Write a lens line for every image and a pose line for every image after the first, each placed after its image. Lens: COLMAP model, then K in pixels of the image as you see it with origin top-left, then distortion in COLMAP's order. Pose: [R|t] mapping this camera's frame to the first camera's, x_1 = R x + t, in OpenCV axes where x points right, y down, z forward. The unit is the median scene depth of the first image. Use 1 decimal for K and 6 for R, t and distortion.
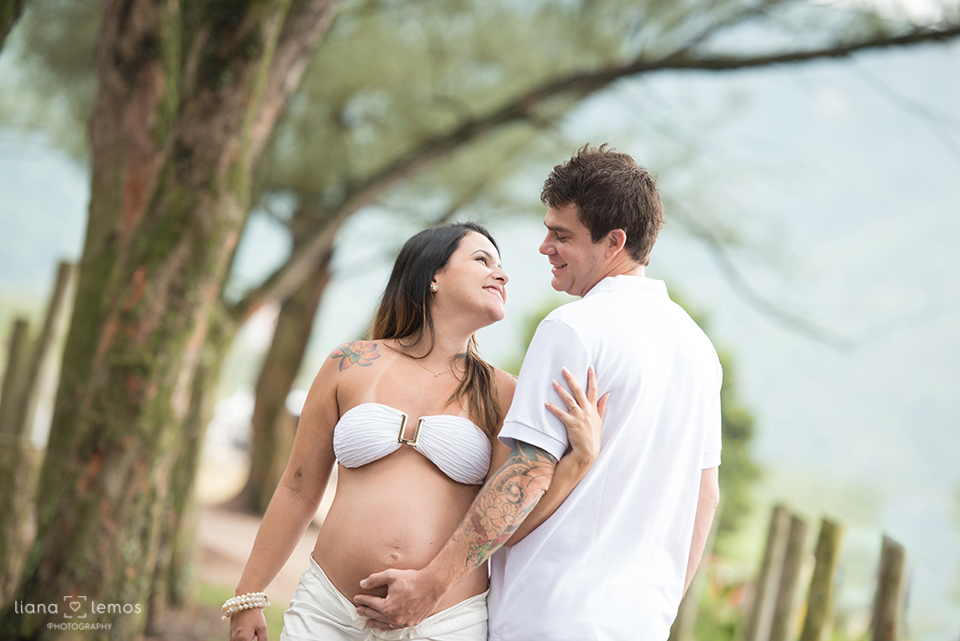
lens RADIAL K [[4259.1, 0, 480.0], [0, 4259.1, 320.5], [0, 0, 1]] dist [-1.809506, 189.094544]
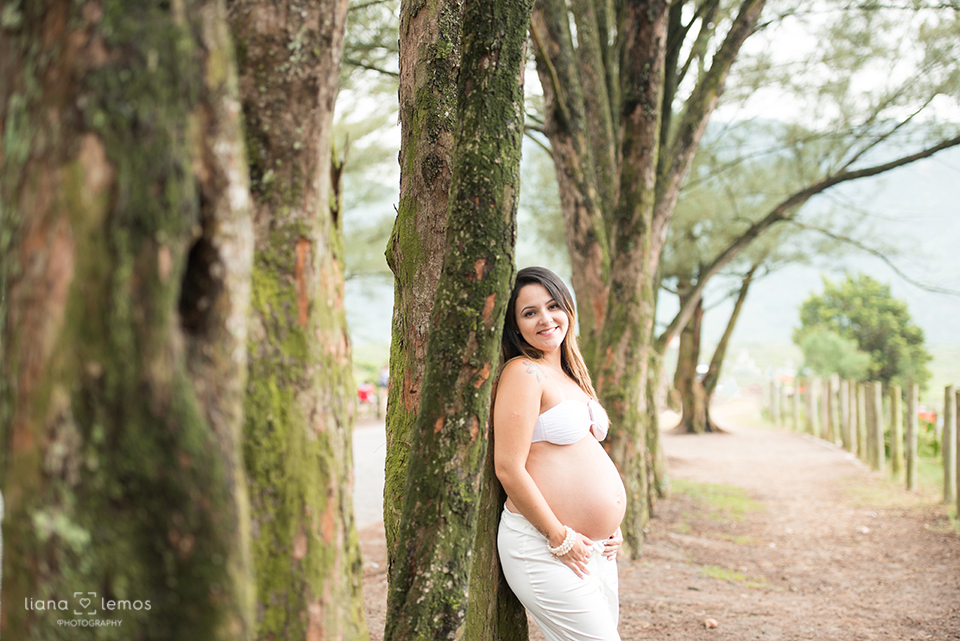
lens RADIAL K [[1994.3, 0, 480.0], [0, 1994.3, 320.5], [0, 0, 1]] dist [-0.070317, -0.142852]
pose [[0.966983, -0.208541, -0.146471, 0.001601], [0.207989, 0.977942, -0.019249, -0.019174], [0.147255, -0.011851, 0.989028, 0.061678]]
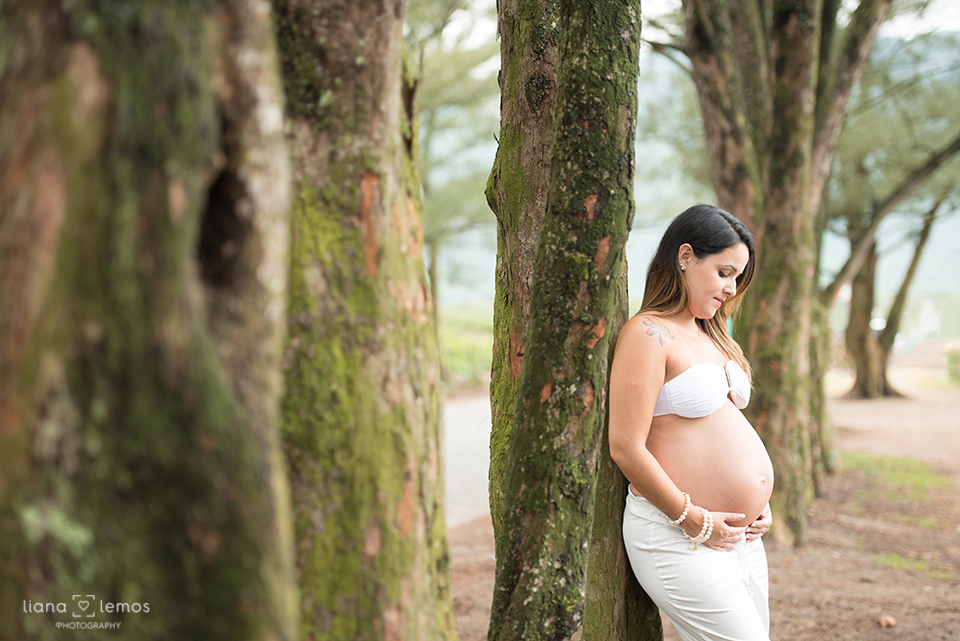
lens RADIAL K [[2272.2, 0, 480.0], [0, 2272.2, 320.5], [0, 0, 1]] dist [0.037244, -0.043955]
pose [[0.951409, -0.223633, -0.211681, 0.003937], [0.225918, 0.974051, -0.013646, -0.017387], [0.209240, -0.034840, 0.977243, 0.077901]]
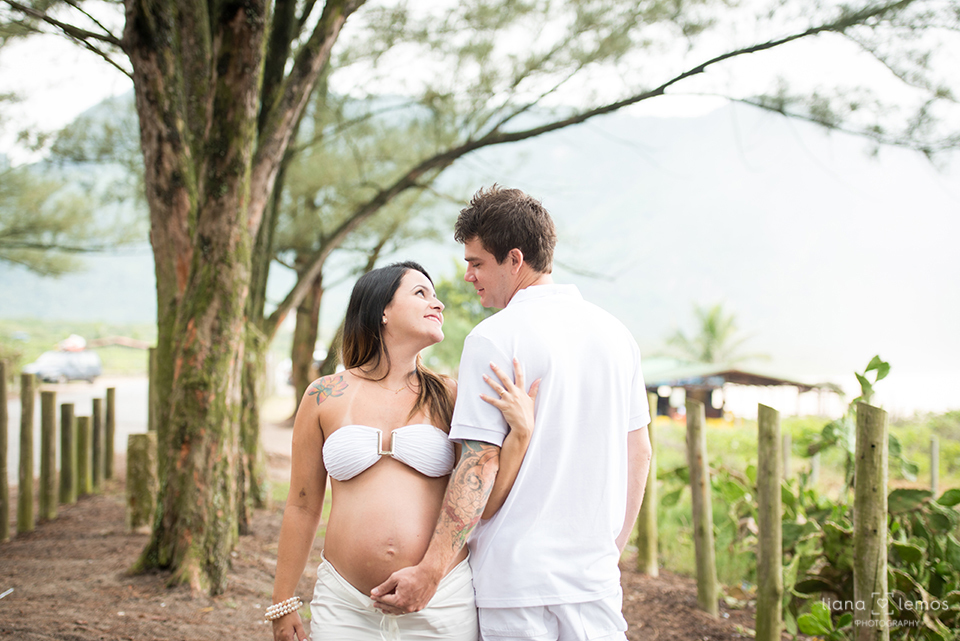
lens RADIAL K [[1994.3, 0, 480.0], [0, 1994.3, 320.5], [0, 0, 1]] dist [-0.070317, -0.142852]
pose [[0.983963, -0.174805, 0.035485, -0.001977], [0.174048, 0.984458, 0.023425, -0.010956], [-0.039029, -0.016873, 0.999096, 0.269690]]
